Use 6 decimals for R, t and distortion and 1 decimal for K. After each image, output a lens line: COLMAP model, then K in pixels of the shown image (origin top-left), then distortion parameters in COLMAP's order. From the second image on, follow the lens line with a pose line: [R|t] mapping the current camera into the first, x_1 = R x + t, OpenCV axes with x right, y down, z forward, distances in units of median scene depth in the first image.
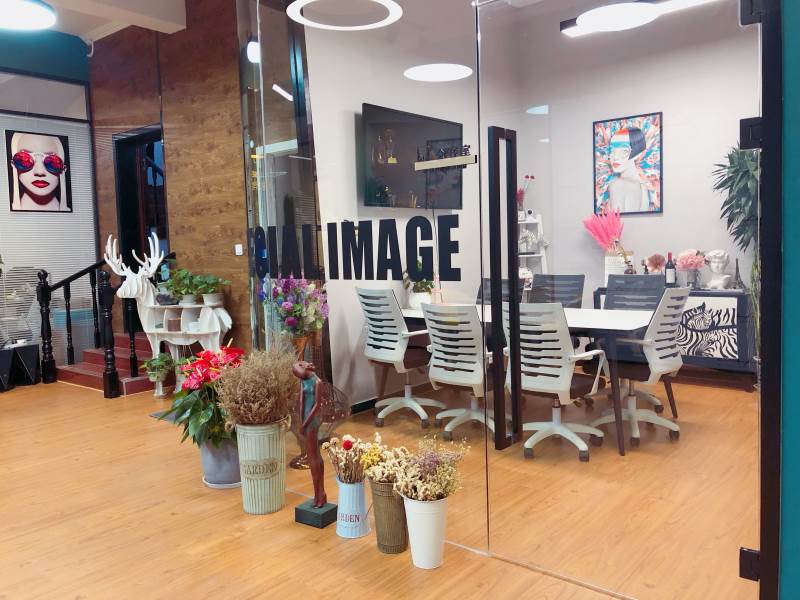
lens RADIAL K [[645.9, 0, 400.0], [0, 645.9, 300.0], [0, 0, 1]] dist [0.009220, -0.003496]
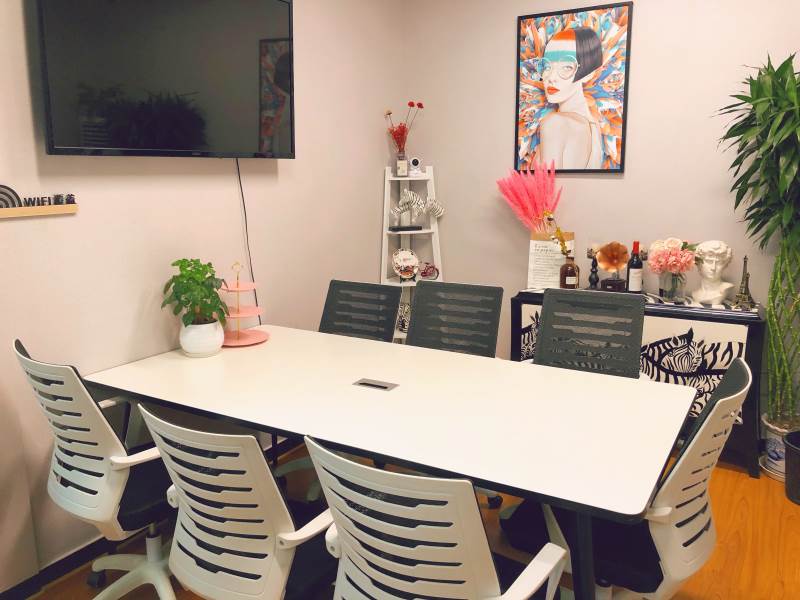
lens RADIAL K [[645.9, 0, 400.0], [0, 645.9, 300.0], [0, 0, 1]] dist [0.009220, -0.003496]
pose [[0.987611, -0.008476, 0.156695, 0.097561], [-0.009099, 0.993767, 0.111104, -0.081773], [-0.156660, -0.111154, 0.981378, 0.416890]]
